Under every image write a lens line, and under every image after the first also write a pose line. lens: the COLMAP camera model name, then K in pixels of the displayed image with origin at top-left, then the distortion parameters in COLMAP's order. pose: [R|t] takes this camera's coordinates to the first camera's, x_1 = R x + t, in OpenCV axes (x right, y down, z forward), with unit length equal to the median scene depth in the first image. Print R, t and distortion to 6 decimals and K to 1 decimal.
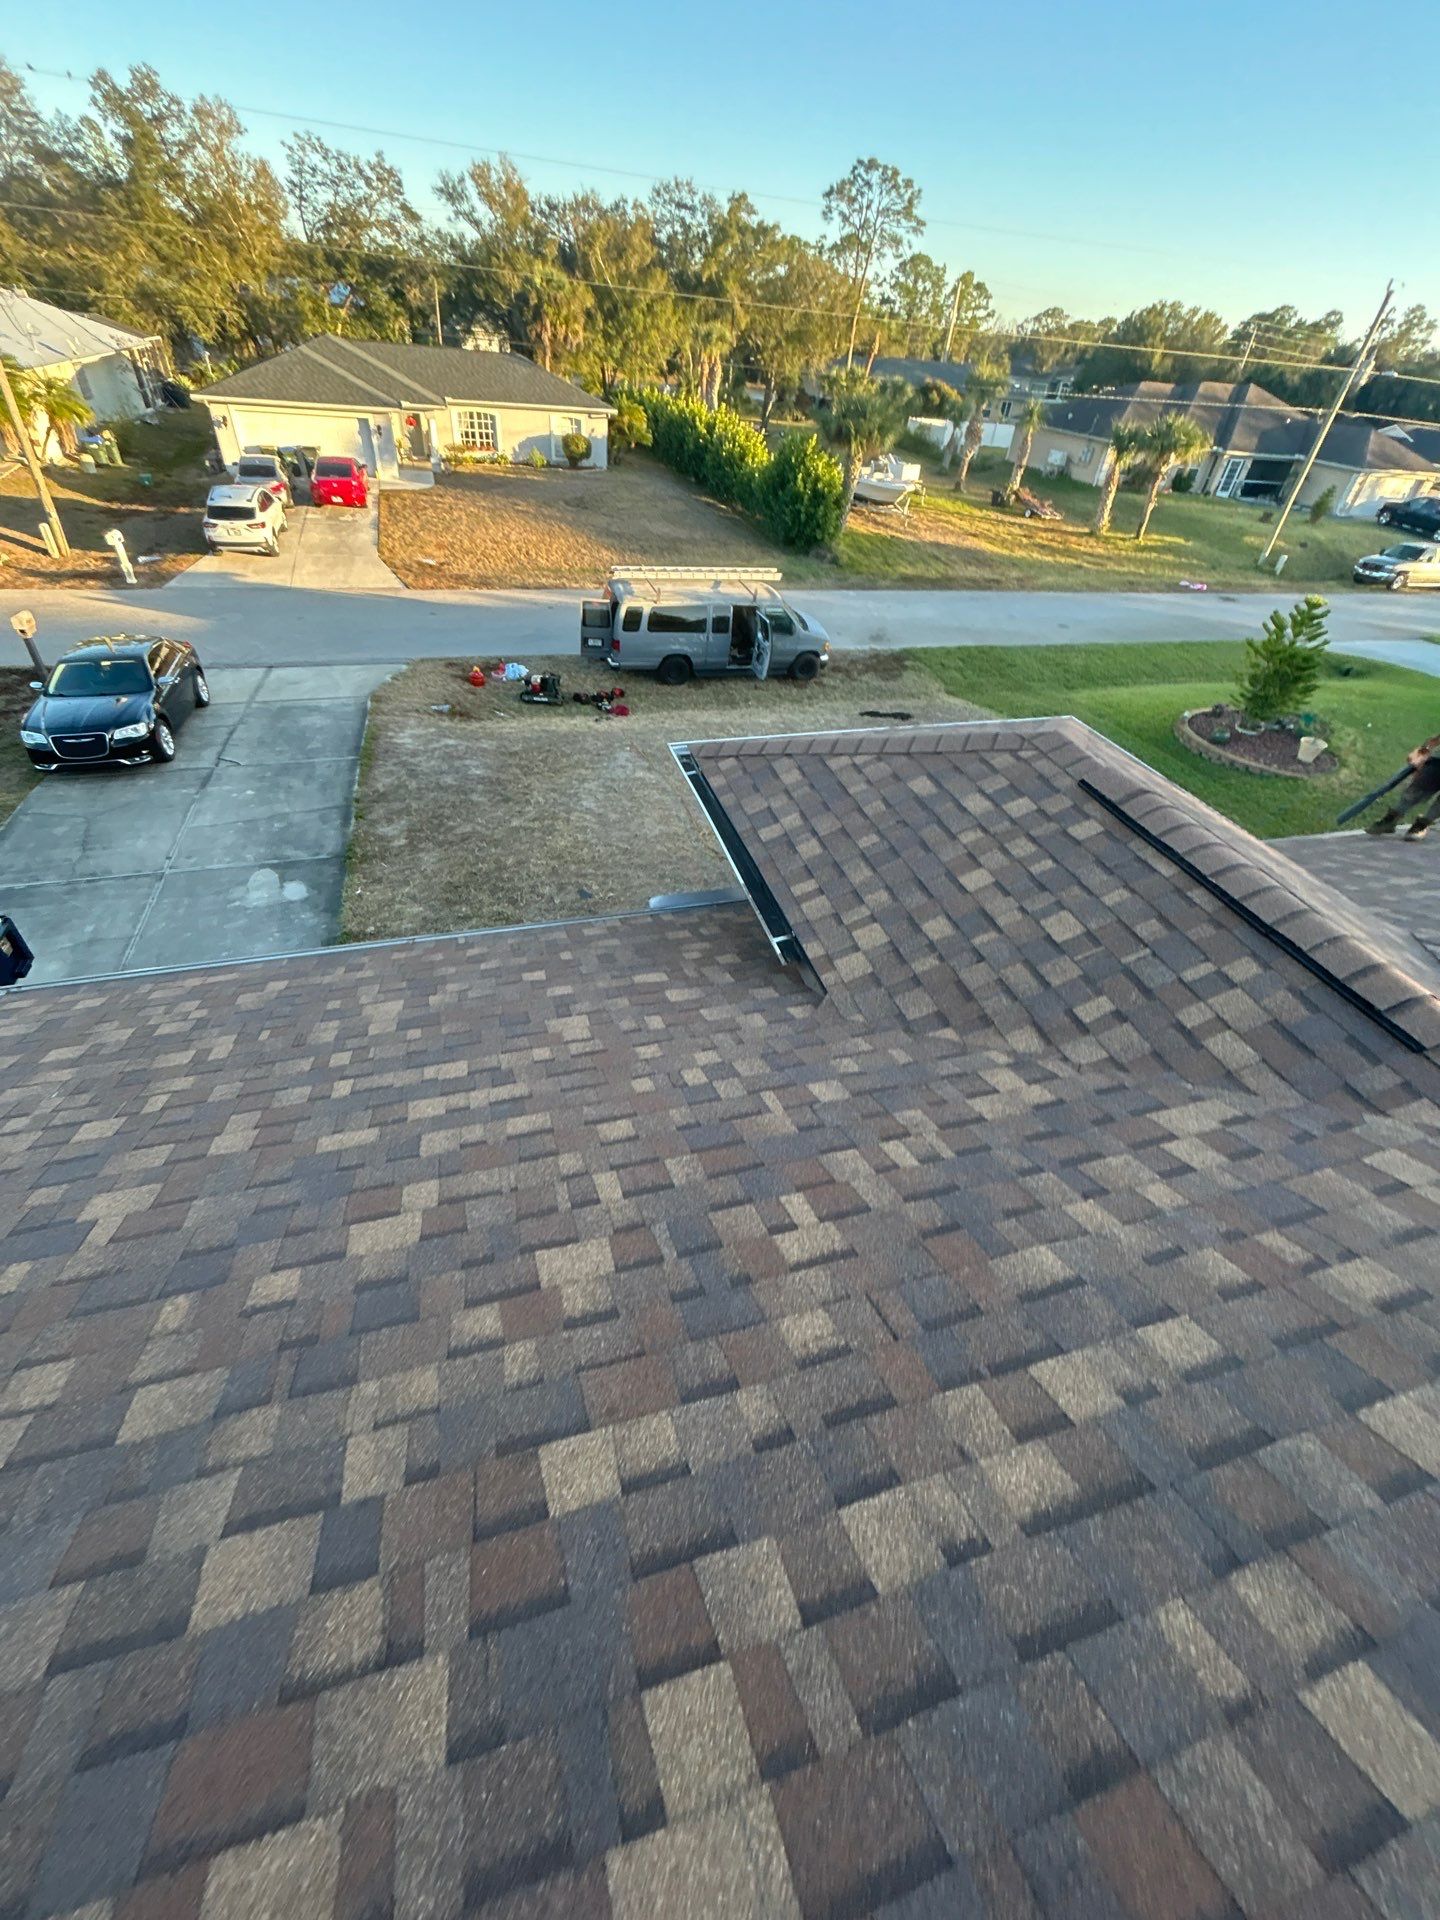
lens RADIAL K [[772.8, 0, 720.4], [0, 772.8, 960.0], [0, 0, 1]] dist [-0.007909, 0.002002]
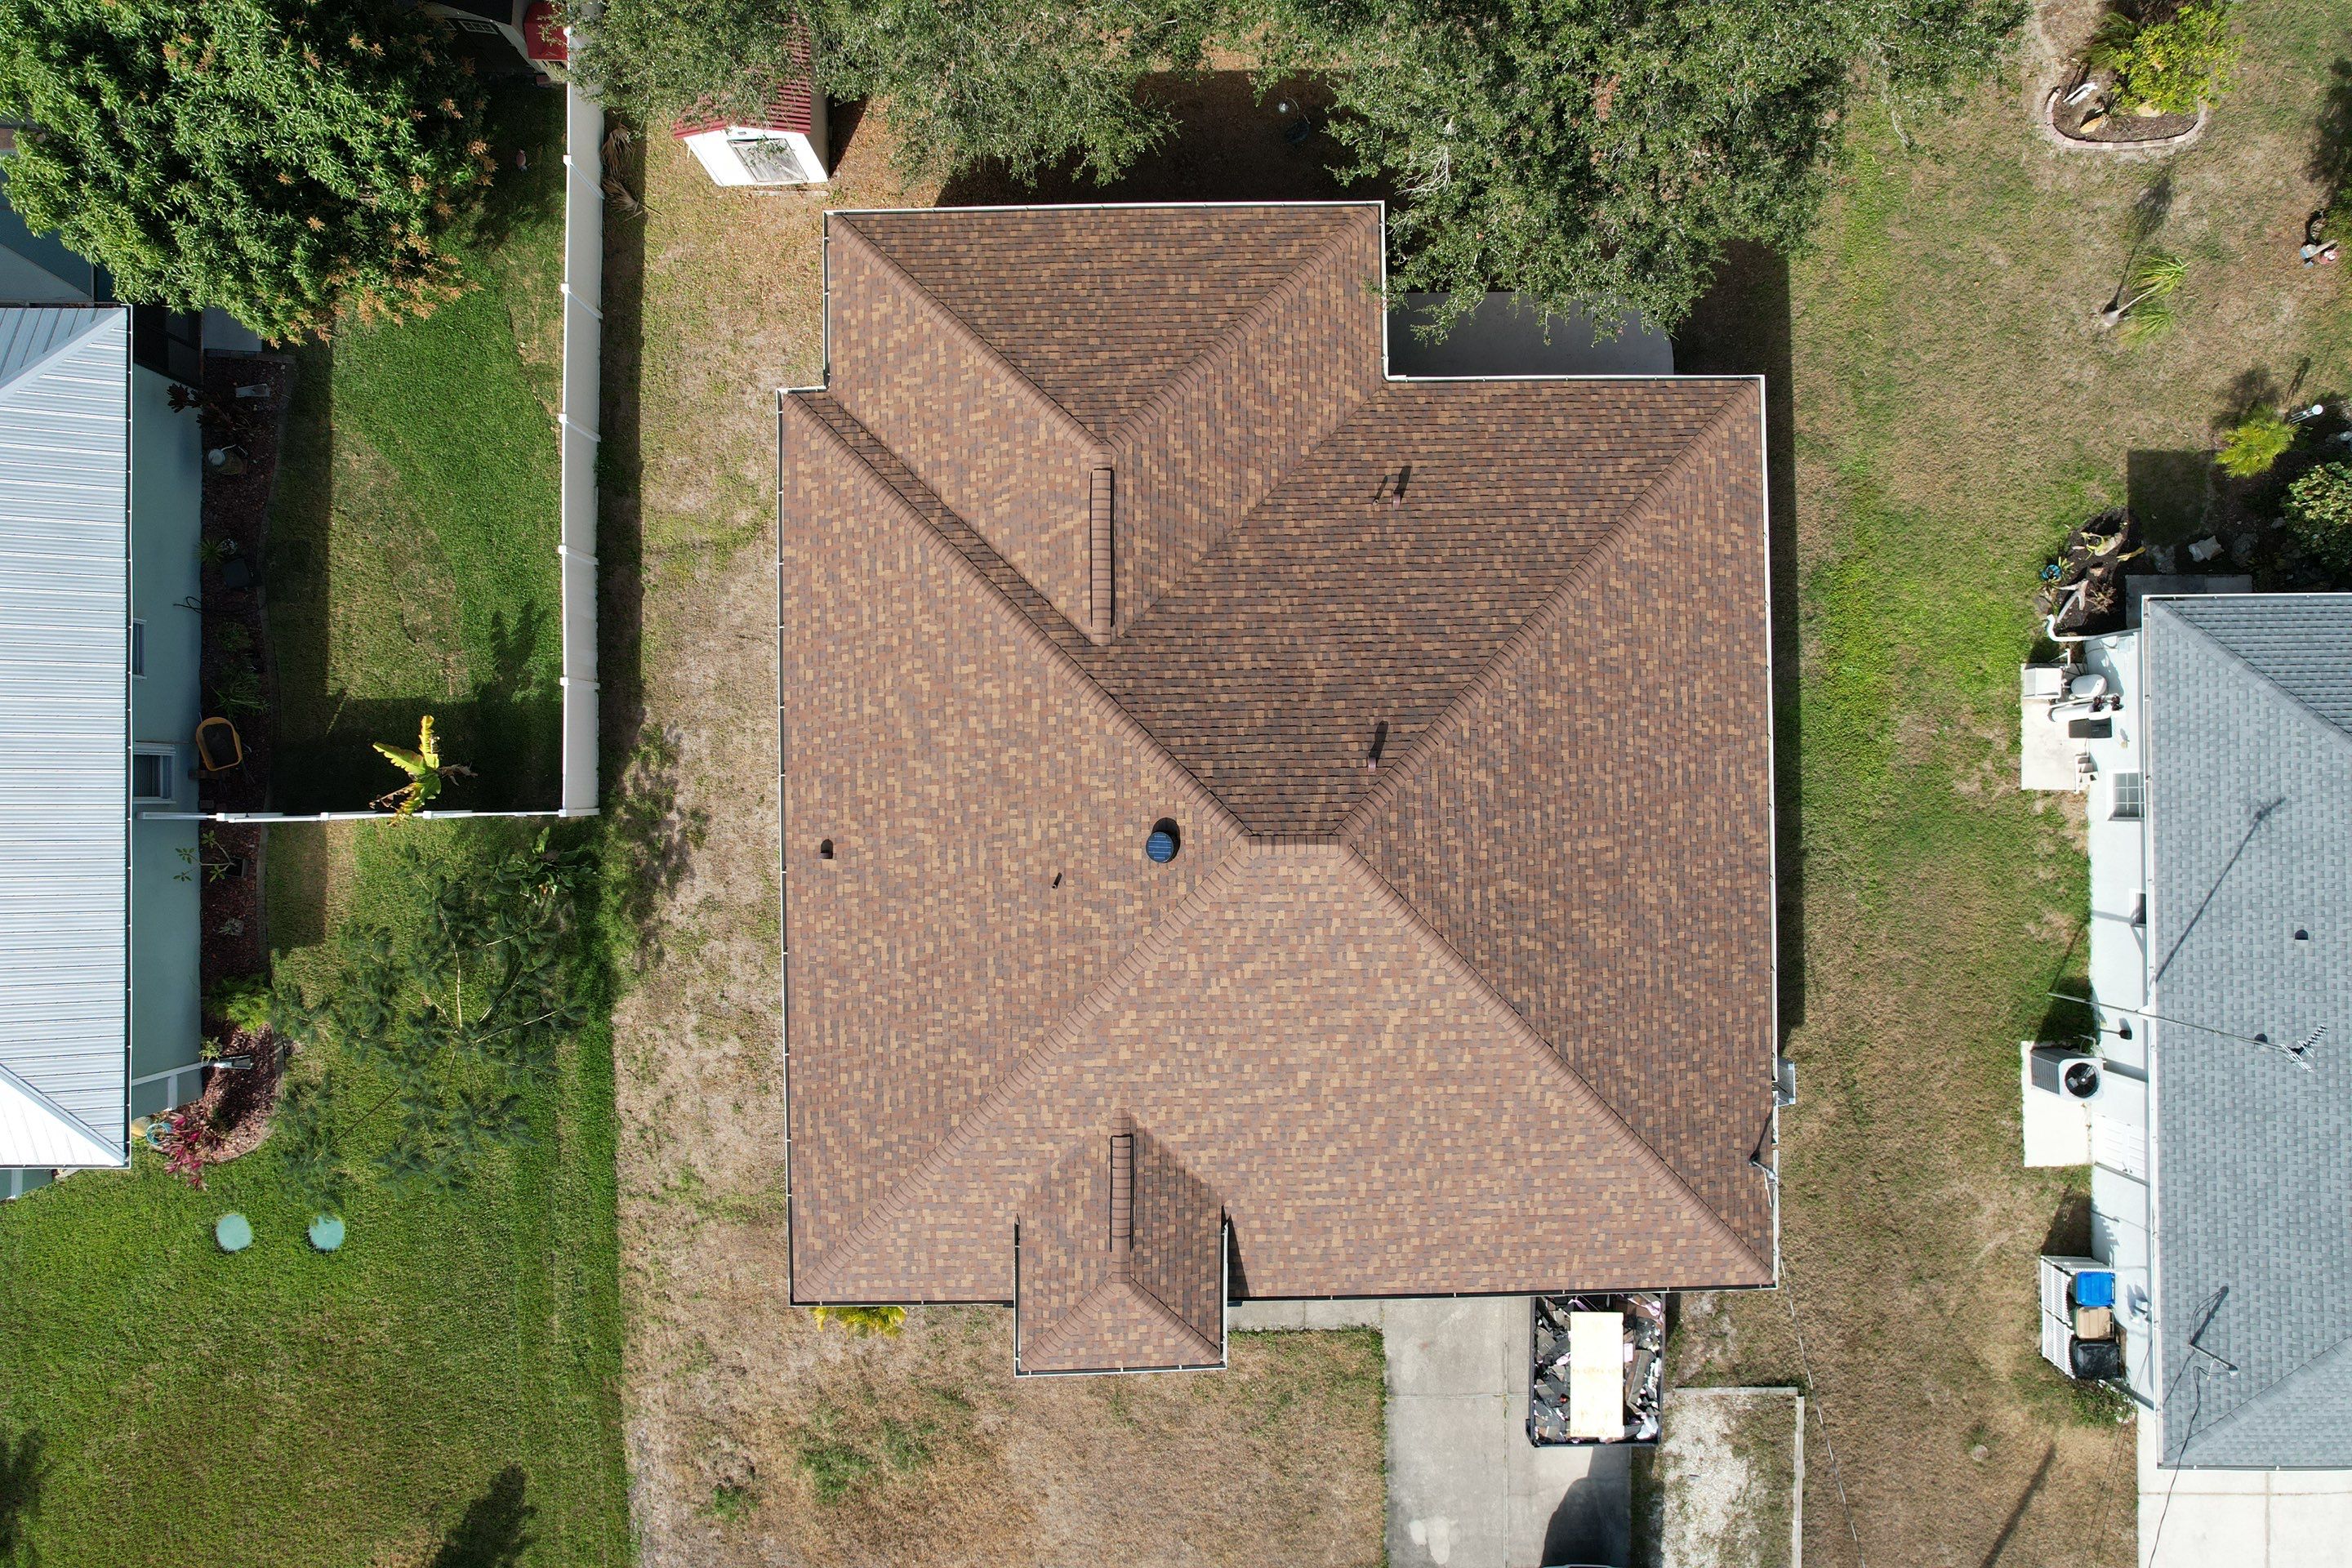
lens RADIAL K [[1502.8, 0, 1163.2], [0, 1502.8, 789.0], [0, 0, 1]] dist [-0.064673, 0.050414]
pose [[-0.955961, -0.283267, -0.076800, 0.450590], [0.122018, -0.621577, 0.773791, -1.269616], [-0.266927, 0.730343, 0.628768, -1.444227]]
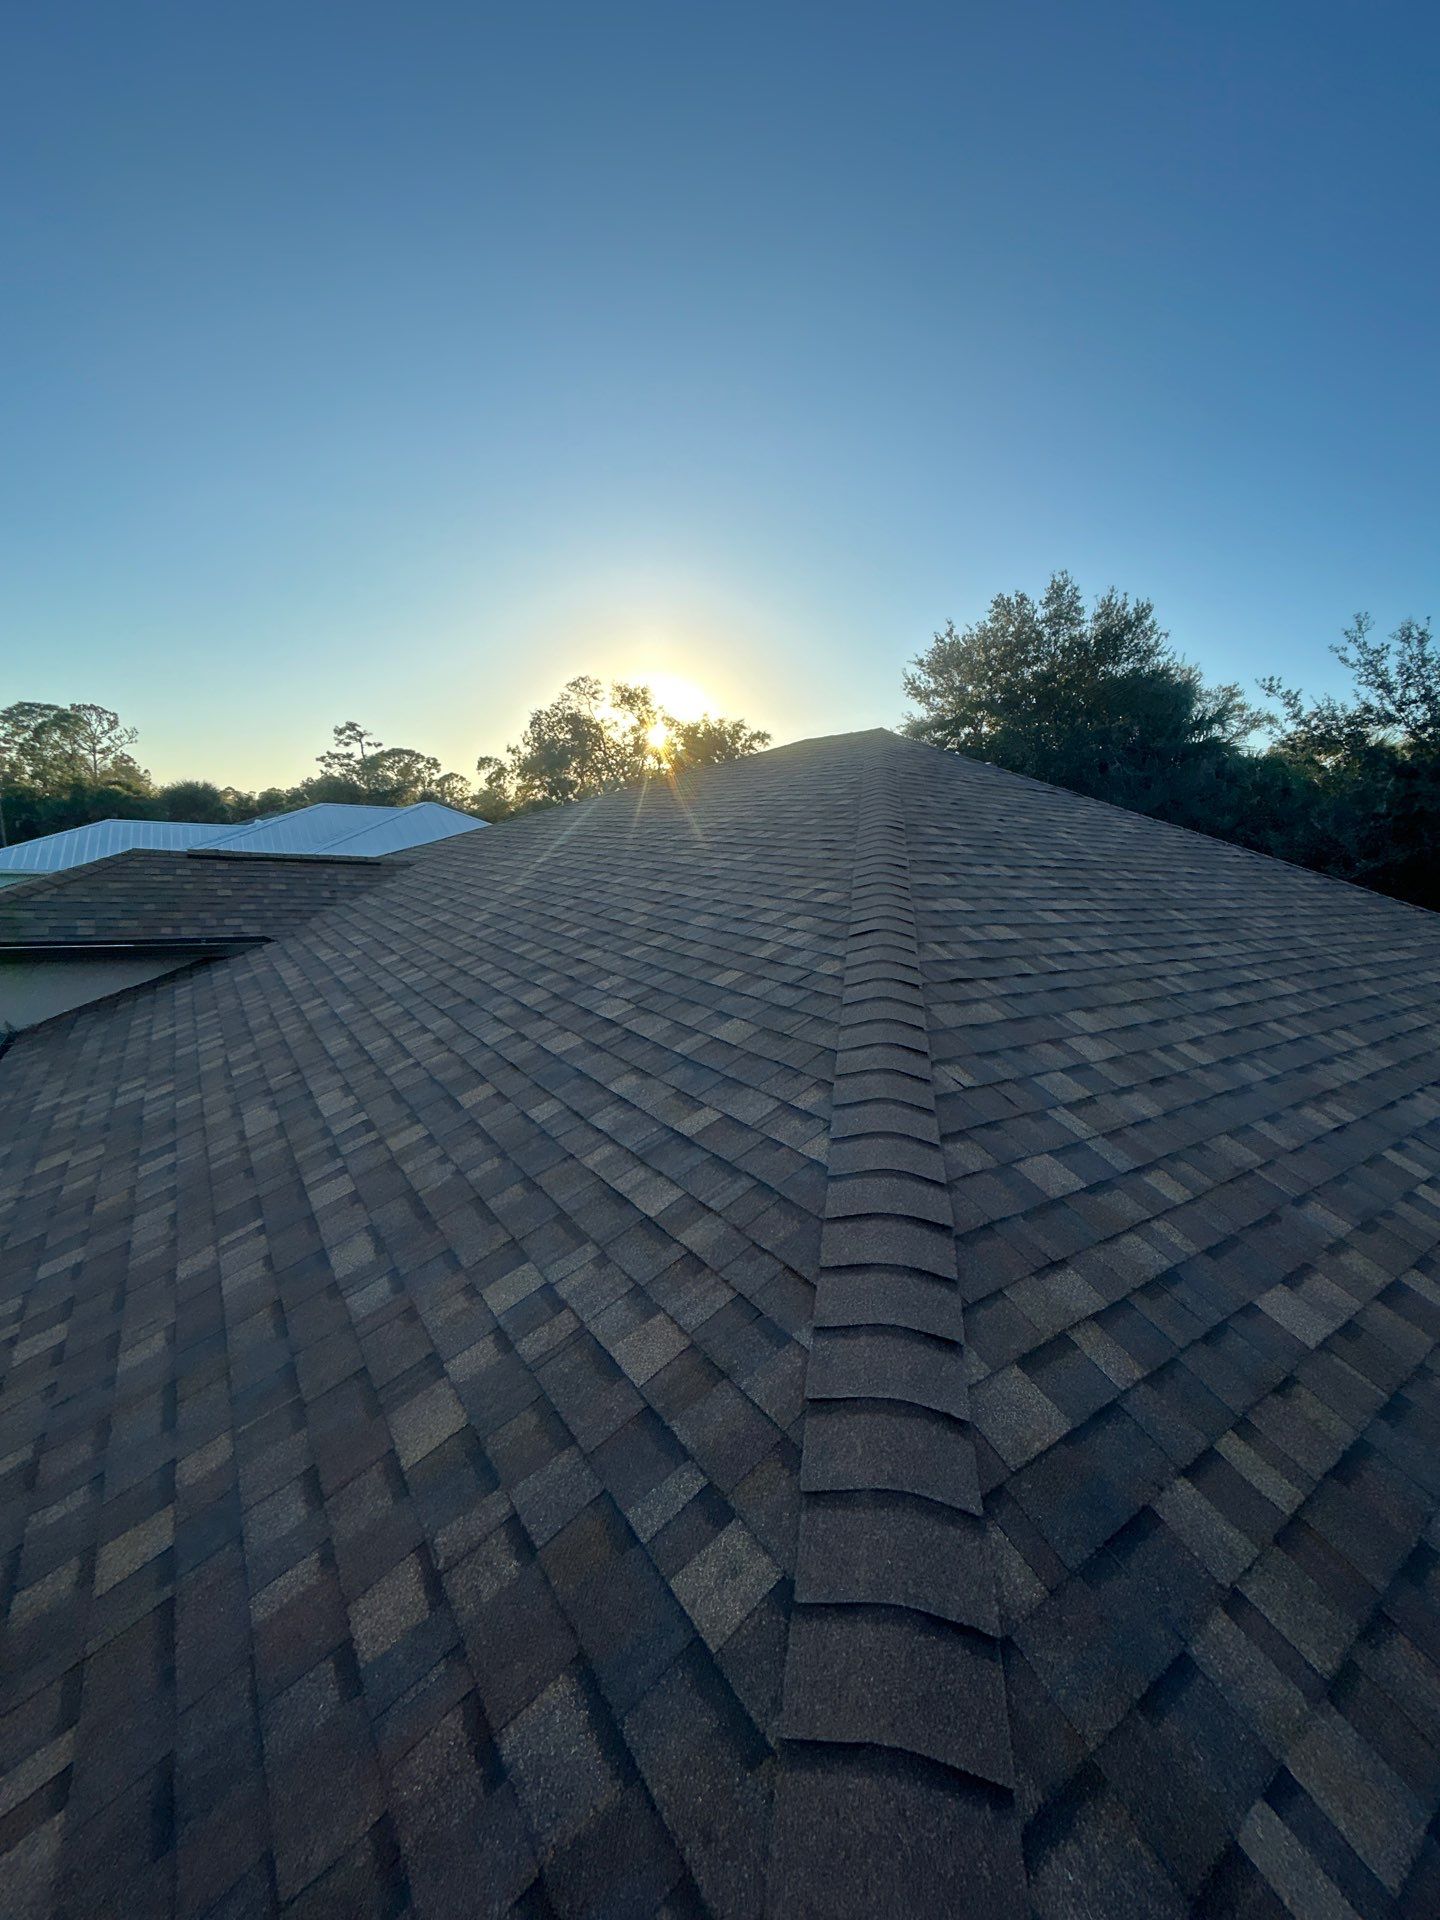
lens RADIAL K [[772.8, 0, 720.2], [0, 772.8, 961.8], [0, 0, 1]] dist [-0.007909, 0.002002]
pose [[-0.298181, -0.236026, 0.924867, -0.634692], [0.551971, 0.747867, 0.368813, 0.002679], [-0.778727, 0.620473, -0.092720, 0.085717]]
